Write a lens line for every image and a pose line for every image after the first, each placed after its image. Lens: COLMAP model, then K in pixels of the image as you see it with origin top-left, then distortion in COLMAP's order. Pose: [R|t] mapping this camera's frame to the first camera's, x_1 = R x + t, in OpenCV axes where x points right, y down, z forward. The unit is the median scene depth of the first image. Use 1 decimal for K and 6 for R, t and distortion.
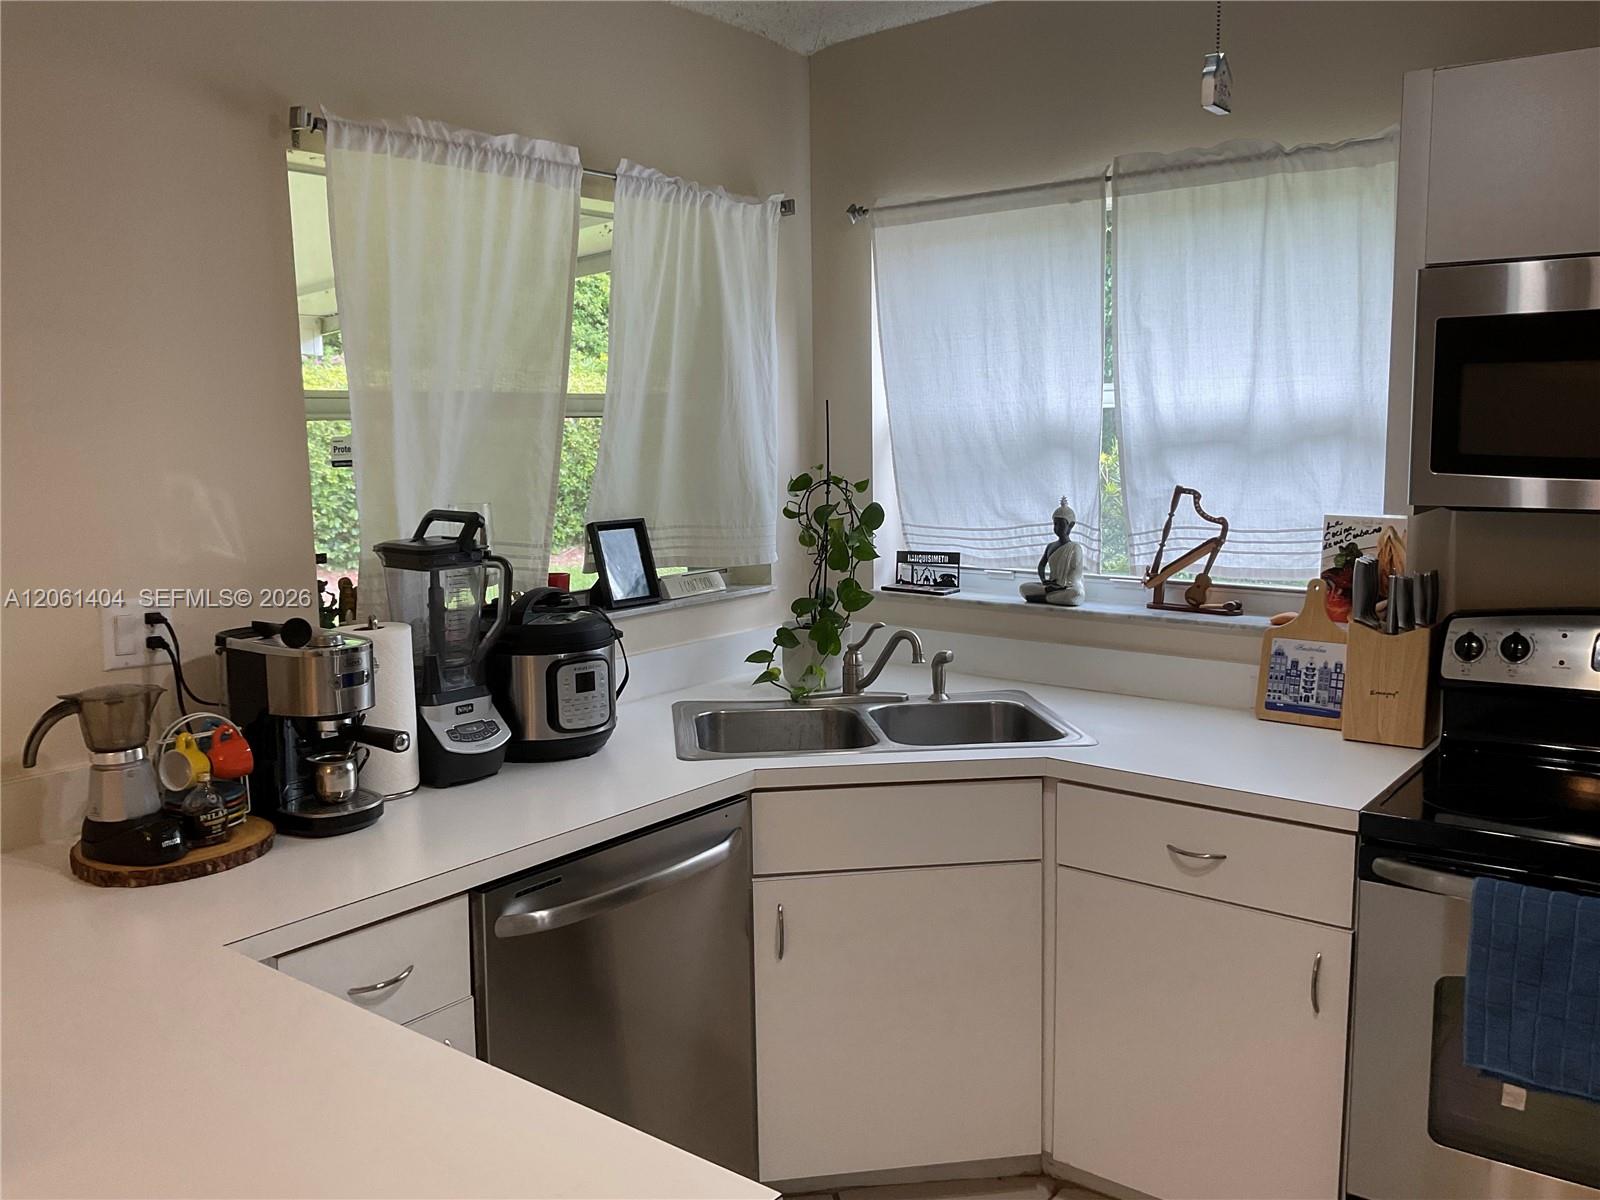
lens RADIAL K [[1320.0, 0, 795.3], [0, 1320.0, 595.7], [0, 0, 1]] dist [0.136922, -0.315712]
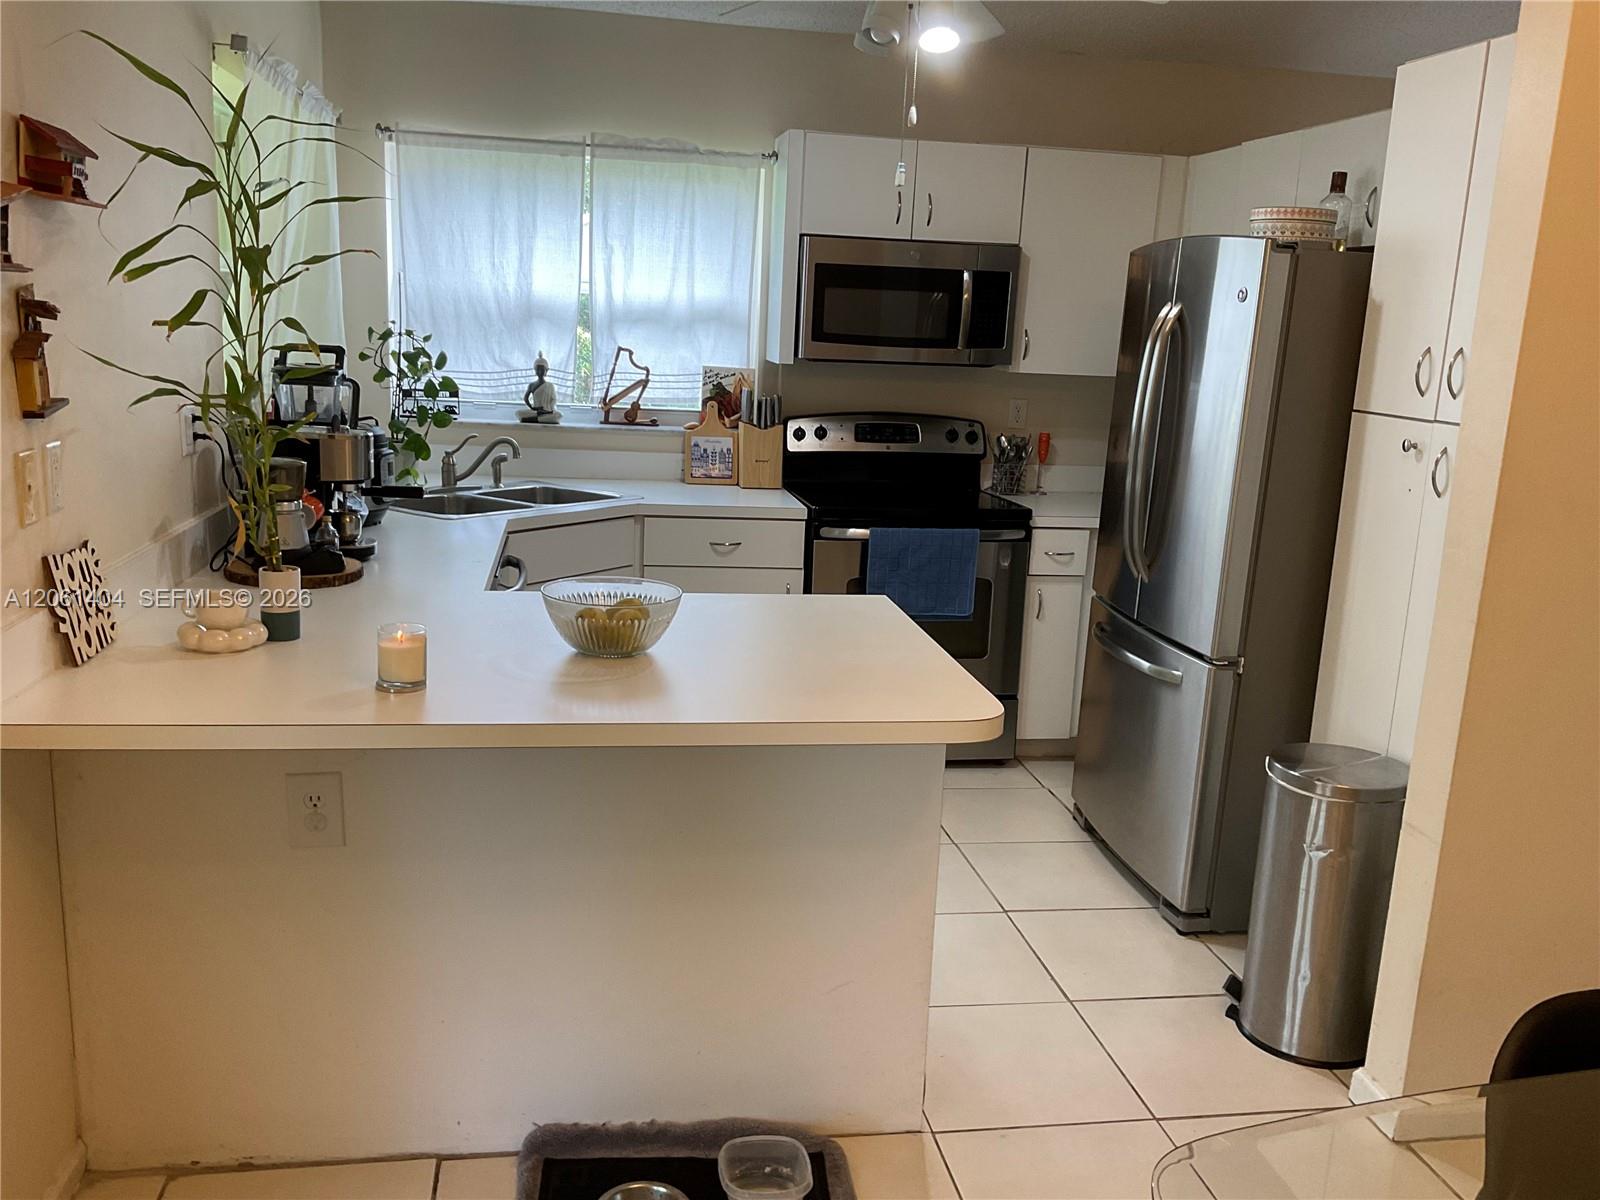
lens RADIAL K [[1320.0, 0, 795.3], [0, 1320.0, 595.7], [0, 0, 1]] dist [0.136922, -0.315712]
pose [[0.671930, -0.107921, 0.732710, -0.782752], [0.043409, 0.993364, 0.106505, 0.055836], [-0.739342, -0.039758, 0.672156, -0.249578]]
